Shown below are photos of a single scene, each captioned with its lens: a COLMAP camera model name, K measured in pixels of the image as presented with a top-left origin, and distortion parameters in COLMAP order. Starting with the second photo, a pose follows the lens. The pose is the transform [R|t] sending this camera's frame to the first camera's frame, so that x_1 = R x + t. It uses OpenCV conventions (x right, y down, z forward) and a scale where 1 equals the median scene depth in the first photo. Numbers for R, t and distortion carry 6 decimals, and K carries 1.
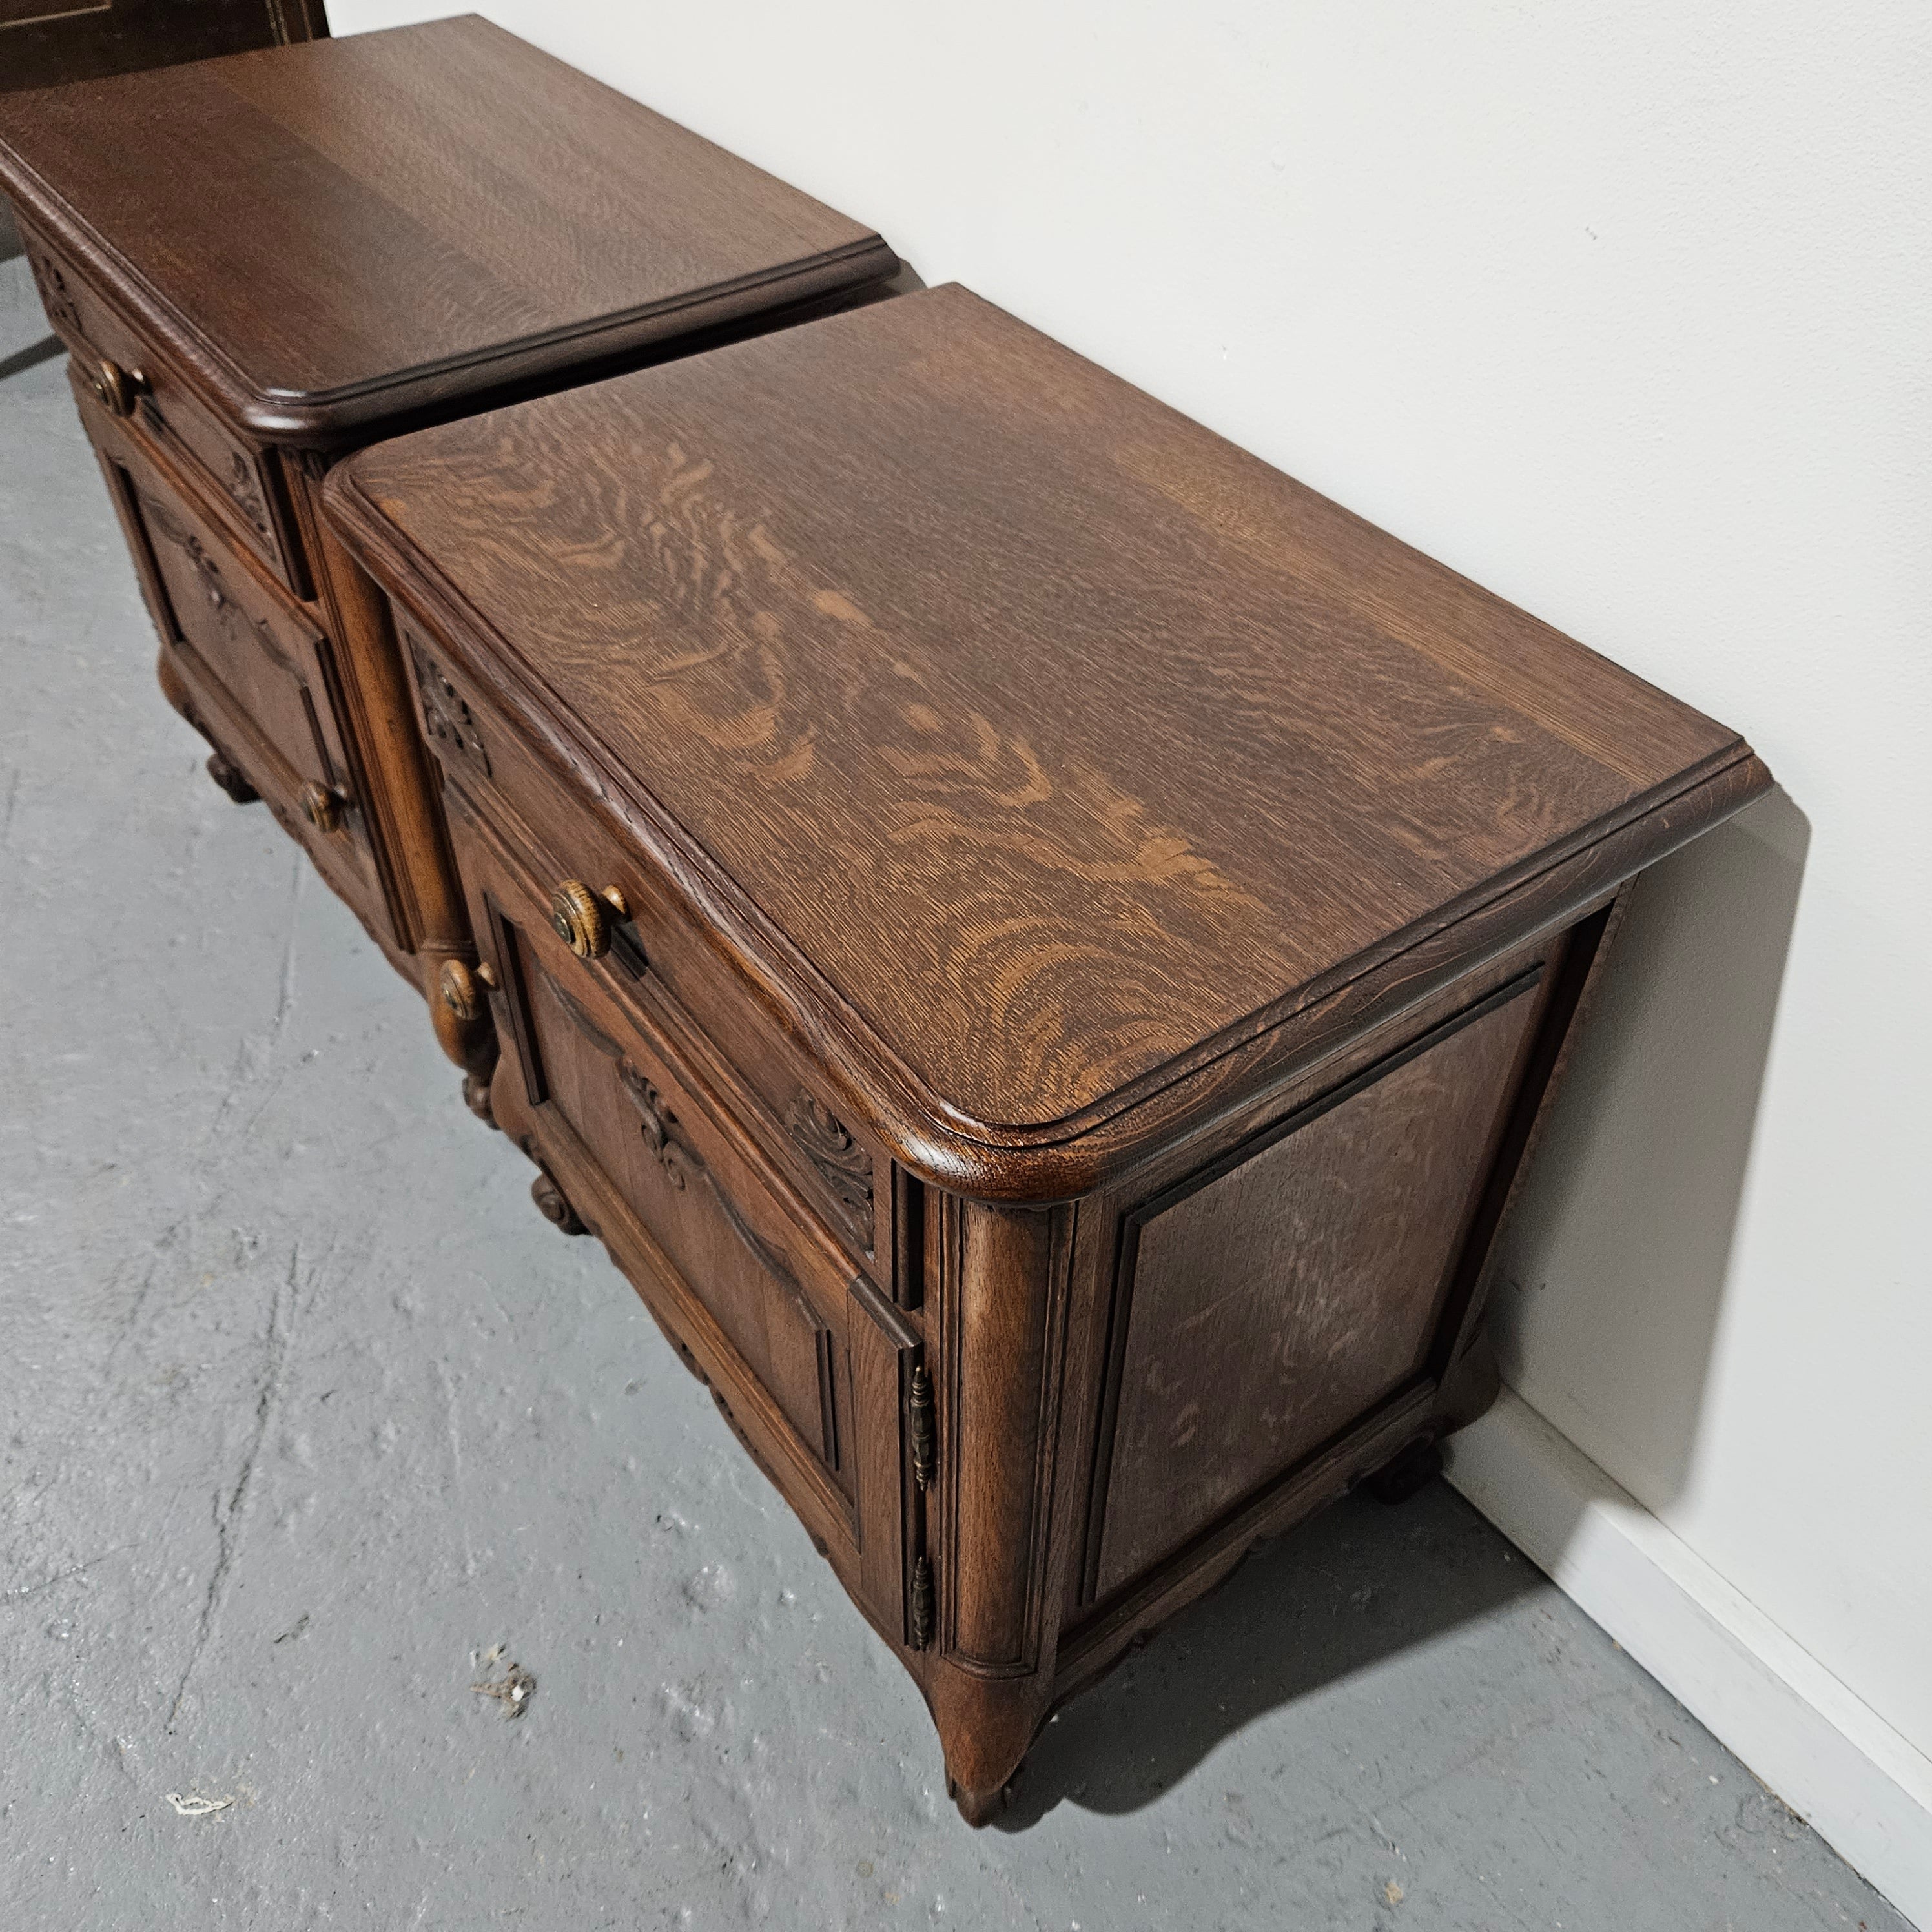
lens RADIAL K [[1761.1, 0, 962.5], [0, 1761.1, 958.5], [0, 0, 1]] dist [0.086931, -0.118943]
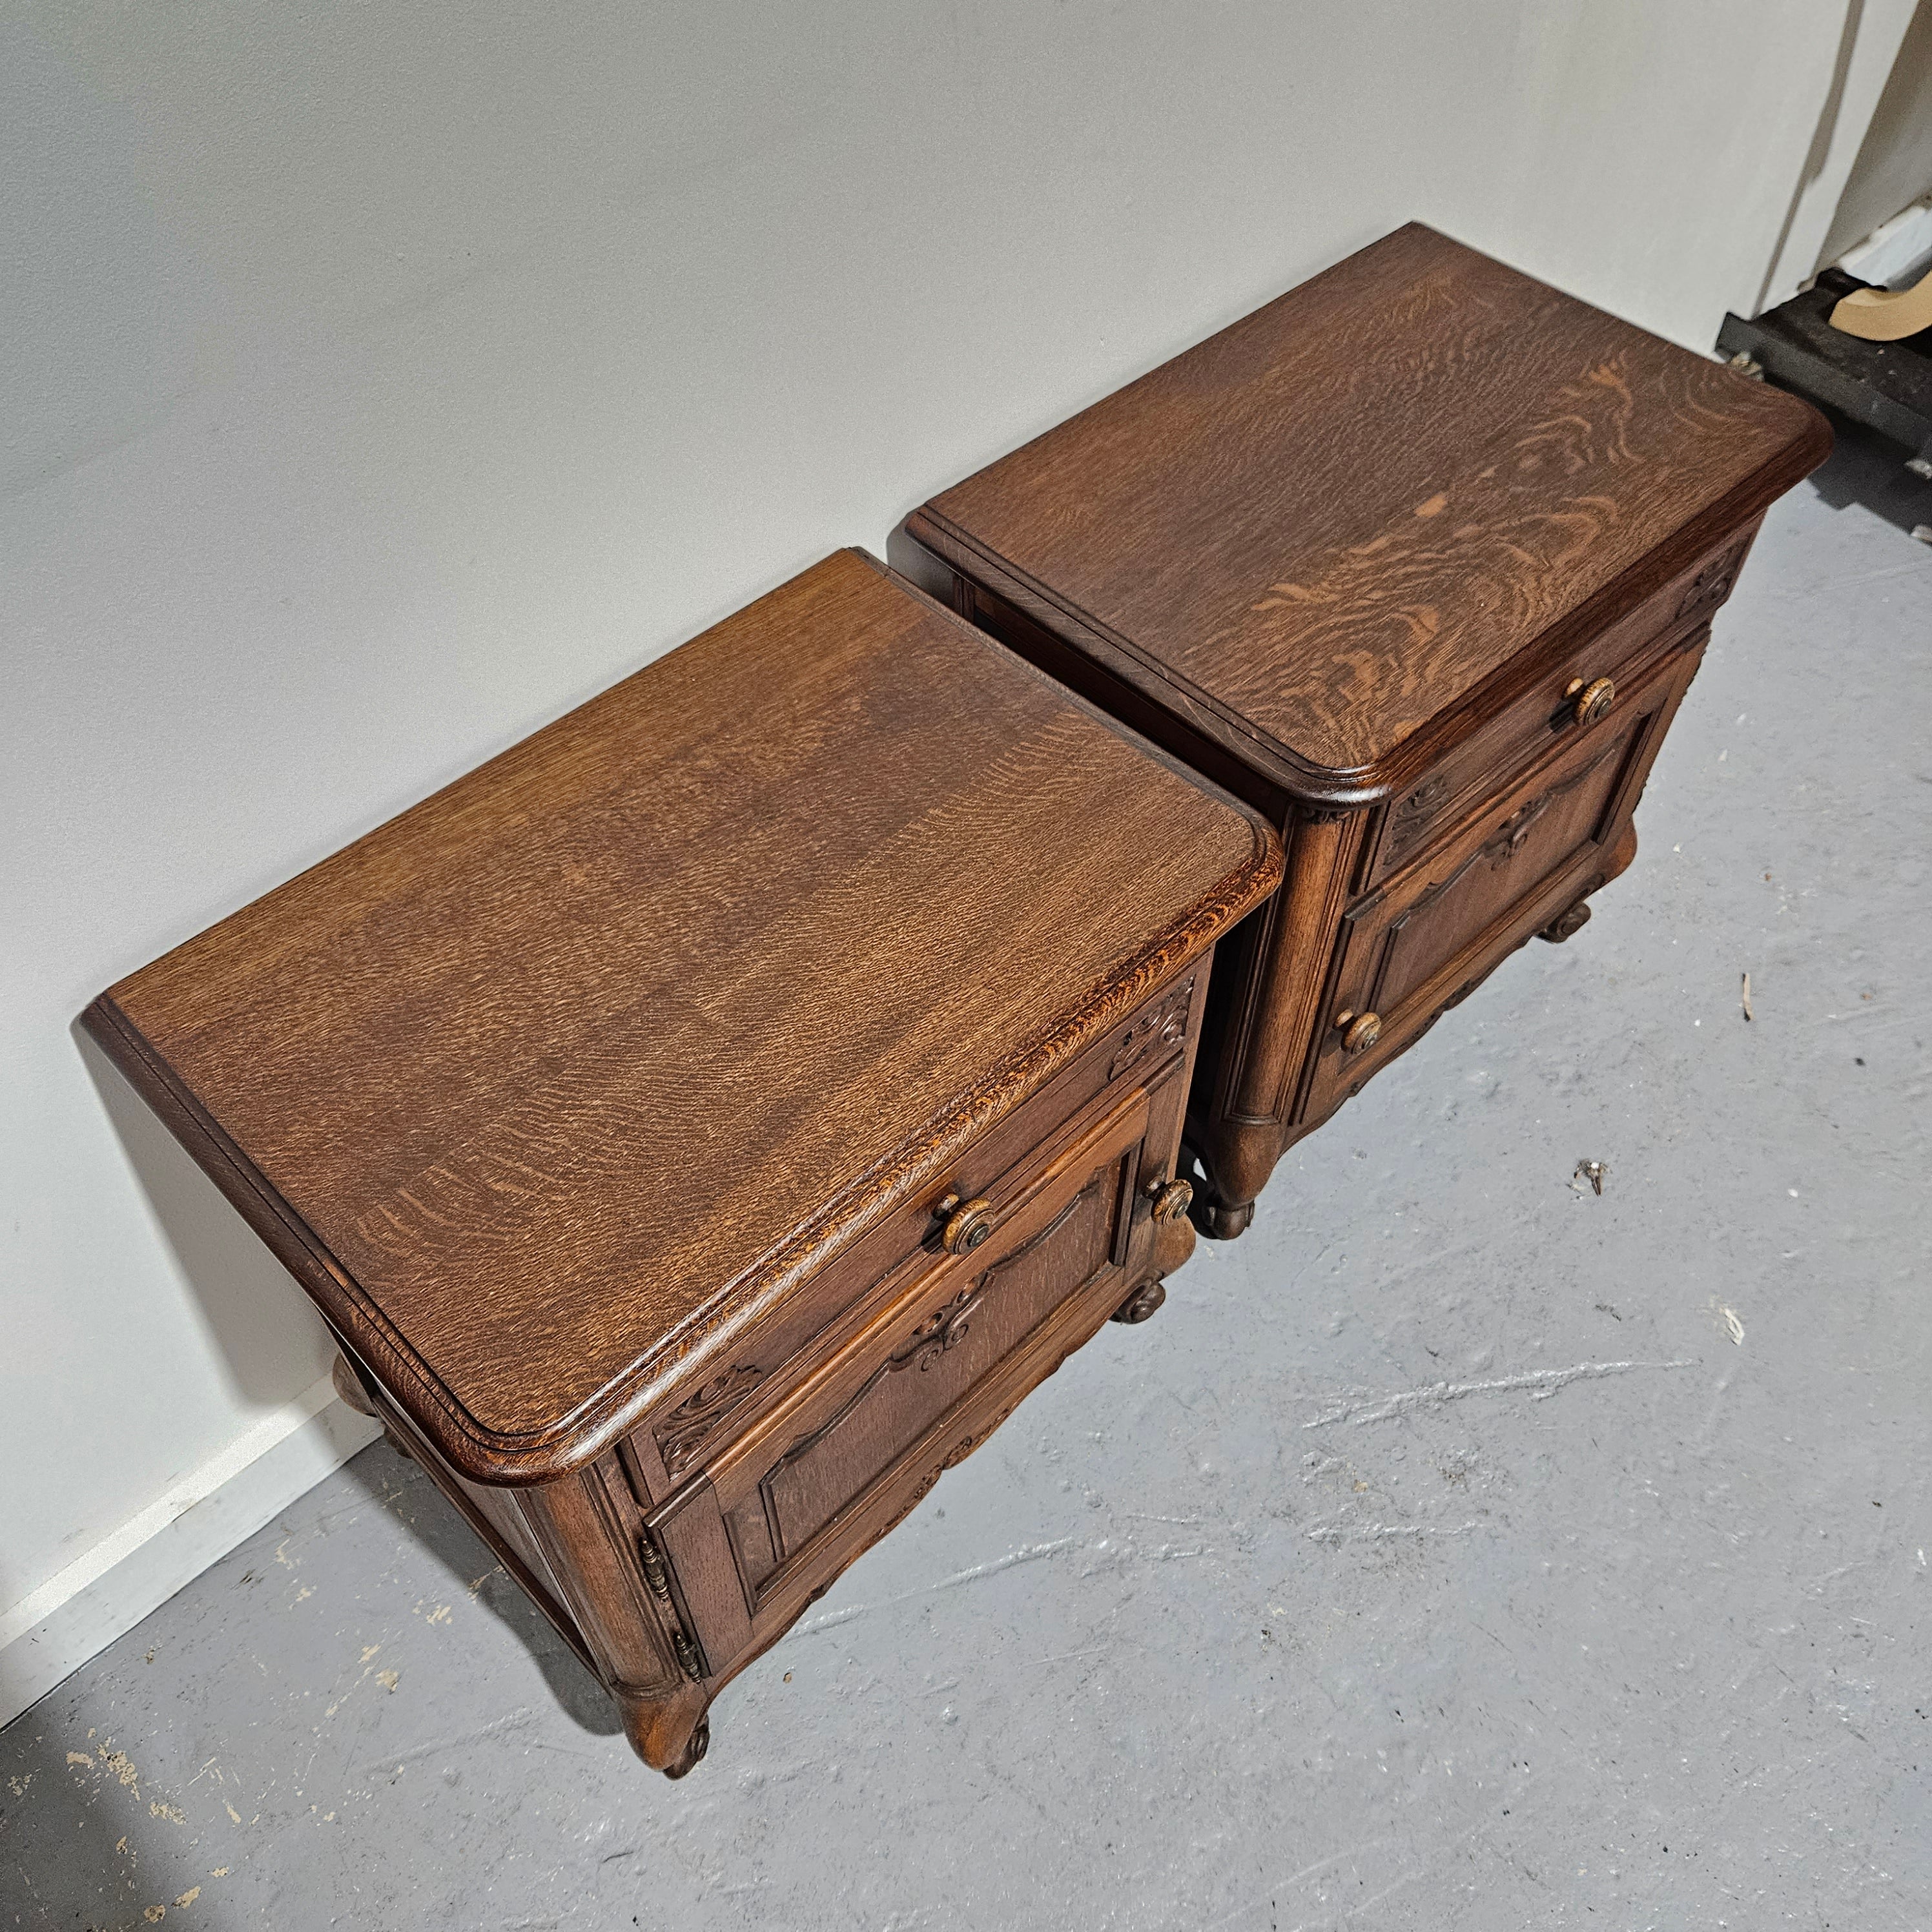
lens RADIAL K [[1766.3, 0, 965.7], [0, 1766.3, 968.5], [0, 0, 1]] dist [0.075983, -0.095005]
pose [[-0.122298, -0.788084, 0.603297, -1.031534], [0.680522, 0.375884, 0.628968, -1.050417], [-0.722449, 0.487478, 0.490339, 0.574581]]
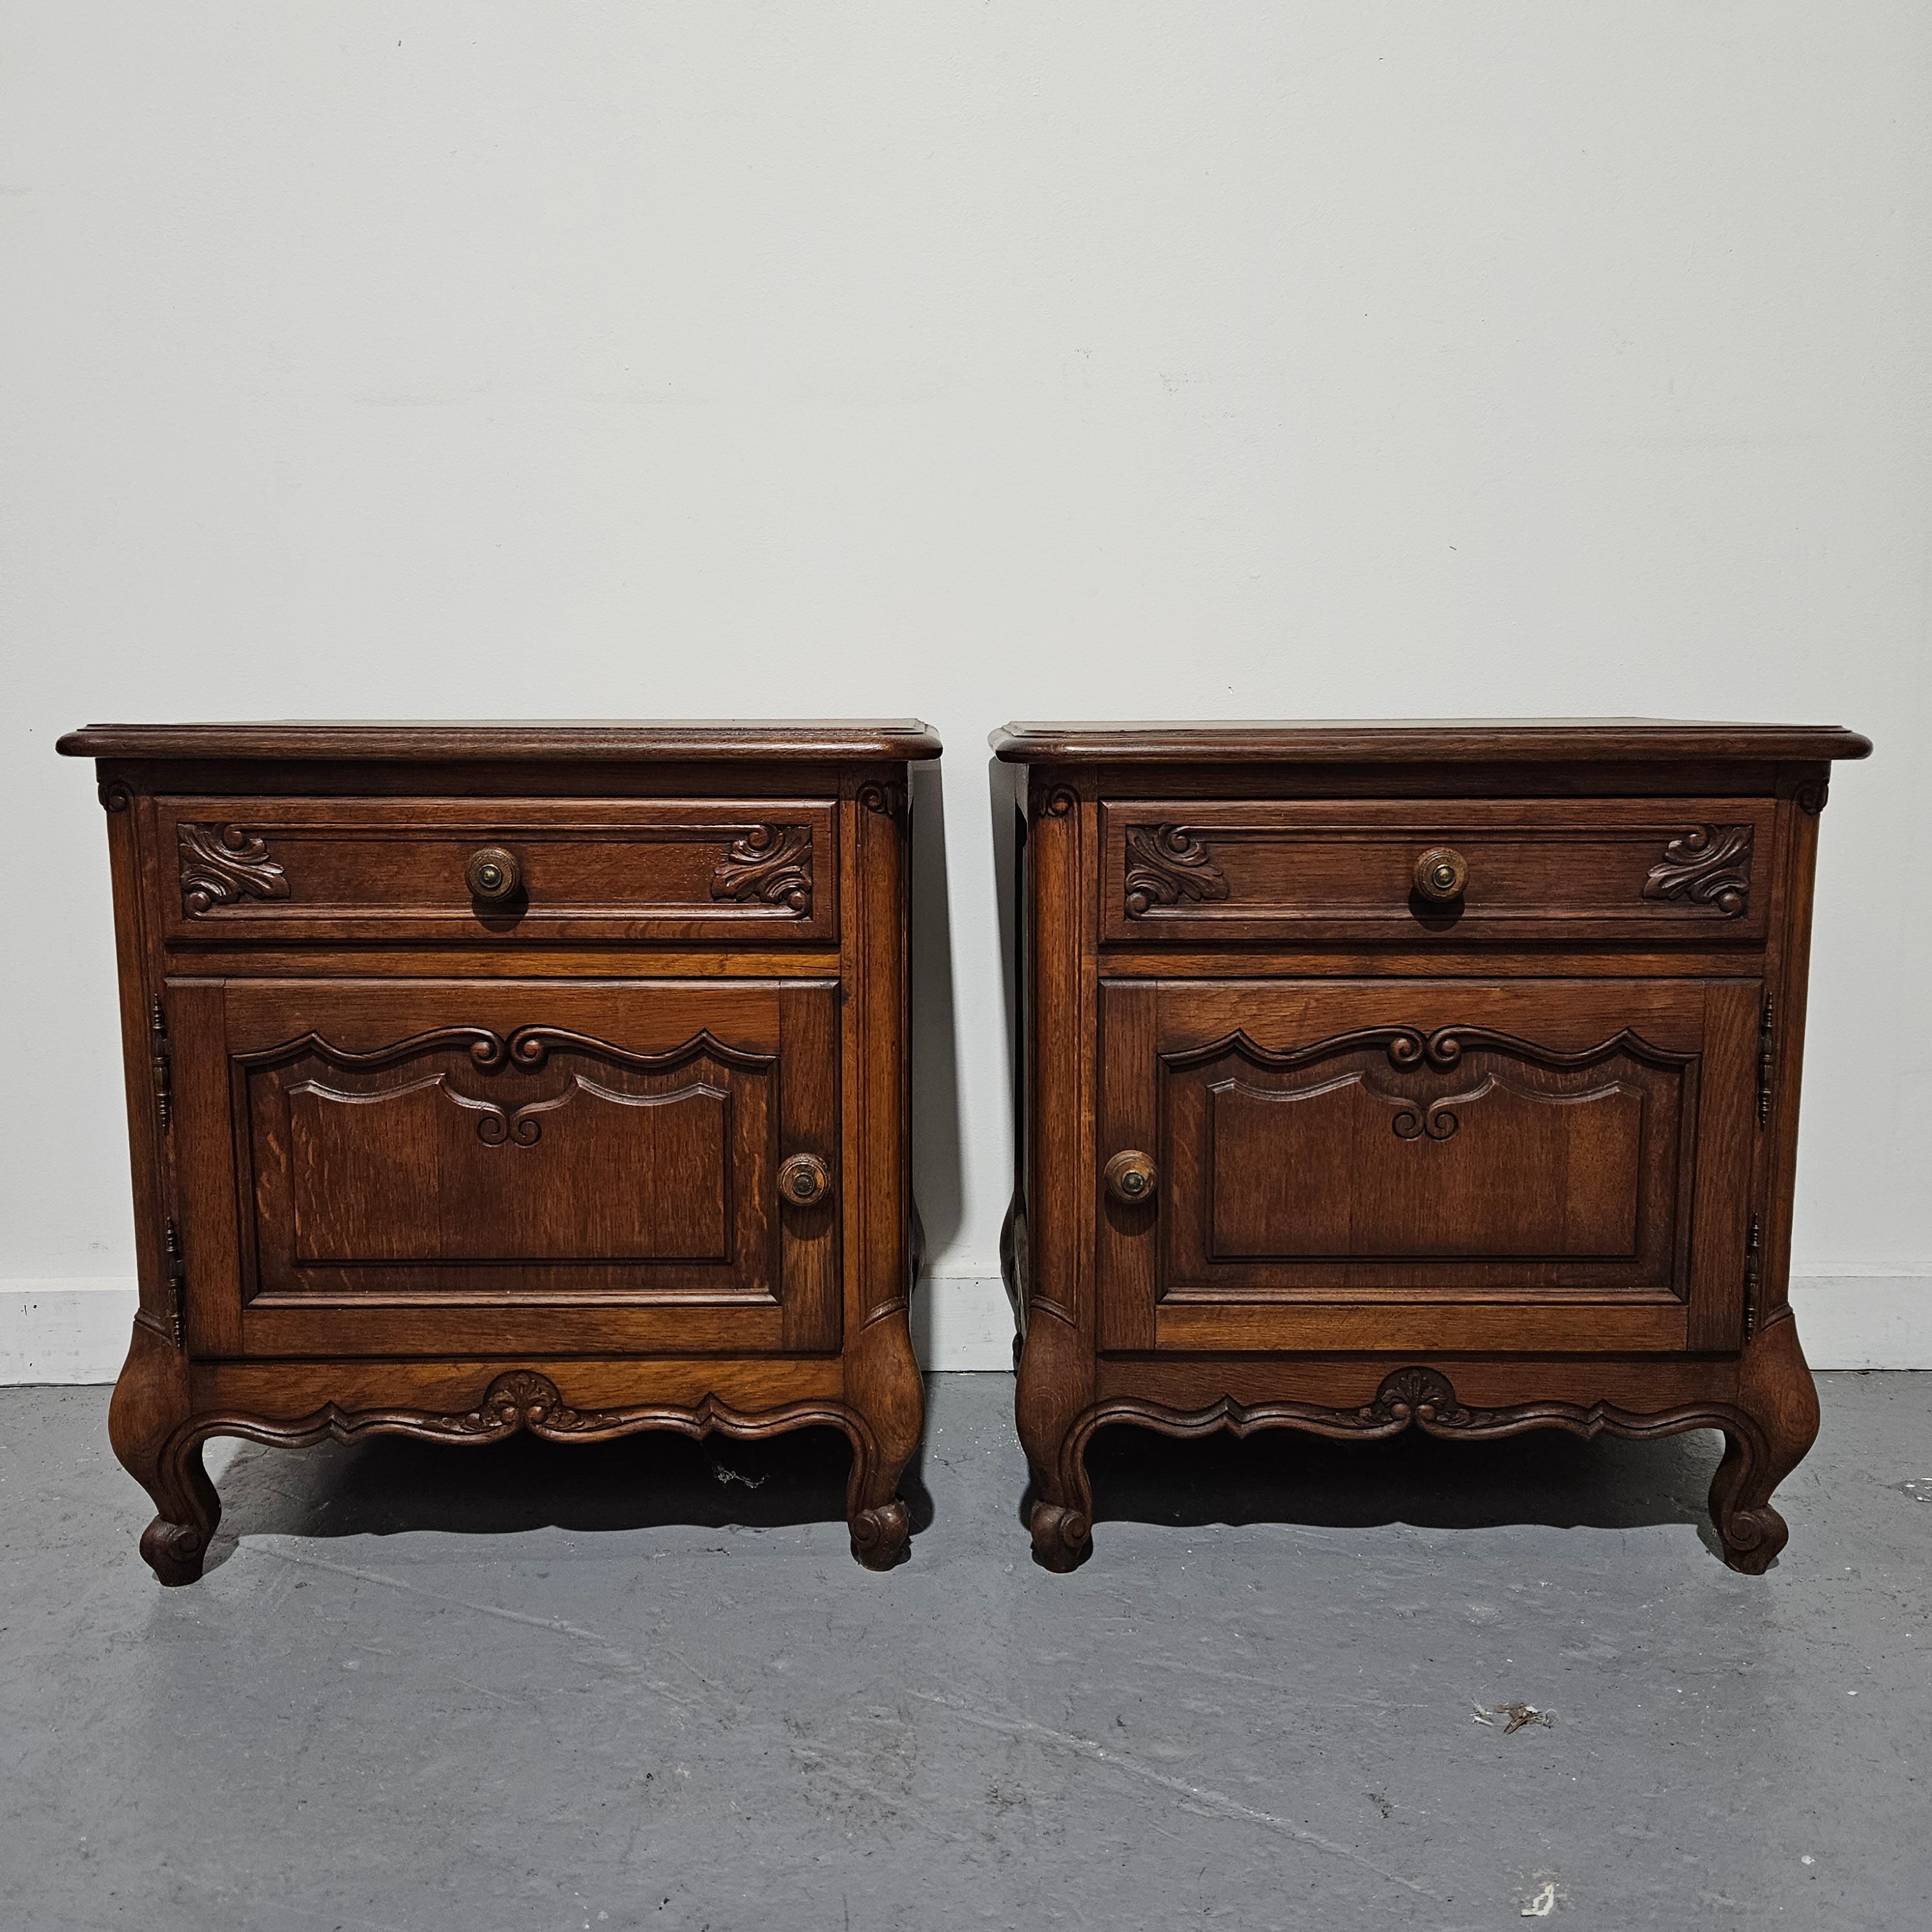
lens RADIAL K [[1748.7, 0, 961.5], [0, 1748.7, 952.1], [0, 0, 1]] dist [0.098259, -0.128530]
pose [[0.592254, -0.133881, 0.794551, -1.289825], [0.560716, 0.776644, -0.287091, 0.178906], [-0.578647, 0.615548, 0.535040, 0.367001]]
